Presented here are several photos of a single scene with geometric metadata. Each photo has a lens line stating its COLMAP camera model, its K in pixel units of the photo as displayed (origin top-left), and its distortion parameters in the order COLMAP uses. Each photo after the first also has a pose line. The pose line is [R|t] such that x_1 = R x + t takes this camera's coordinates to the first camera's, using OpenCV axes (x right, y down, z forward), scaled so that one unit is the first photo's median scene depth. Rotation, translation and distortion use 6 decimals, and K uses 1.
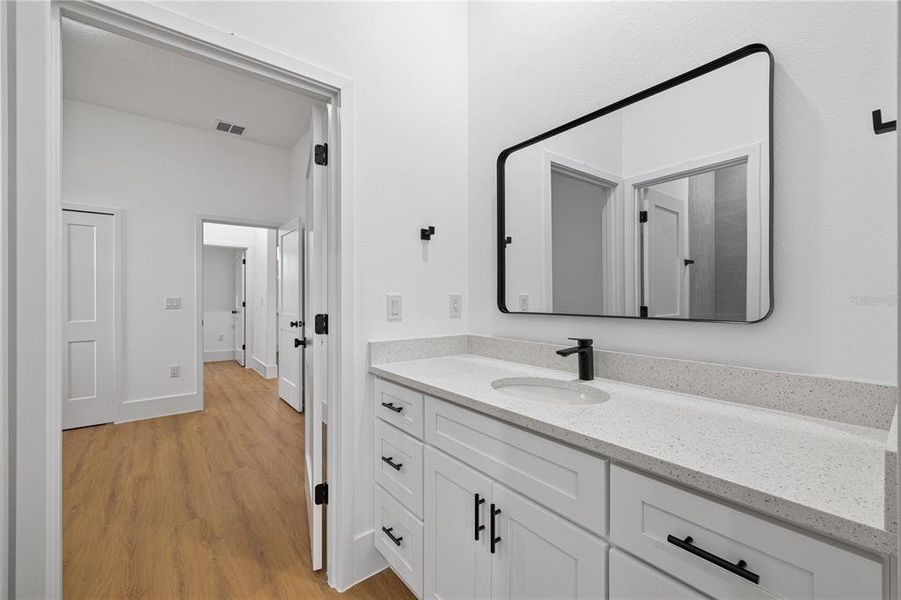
lens RADIAL K [[399.1, 0, 450.5], [0, 399.1, 300.0], [0, 0, 1]] dist [-0.000735, 0.000054]
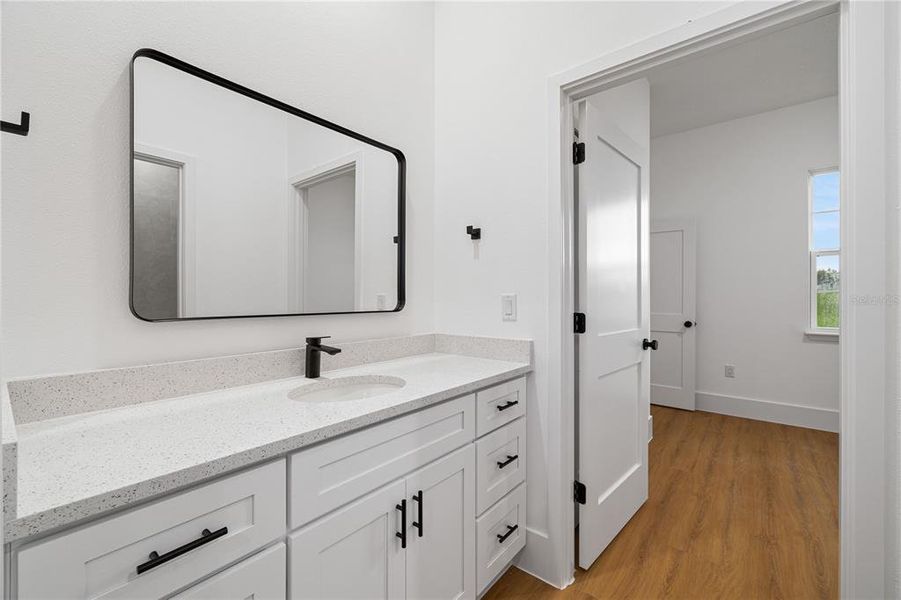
lens RADIAL K [[363.8, 0, 450.5], [0, 363.8, 300.0], [0, 0, 1]] dist [-0.013717, -0.000243]
pose [[-0.233517, -0.010368, 0.972297, -0.799598], [0.001631, 0.999938, 0.011054, -0.008398], [-0.972351, 0.004167, -0.233486, 1.079831]]
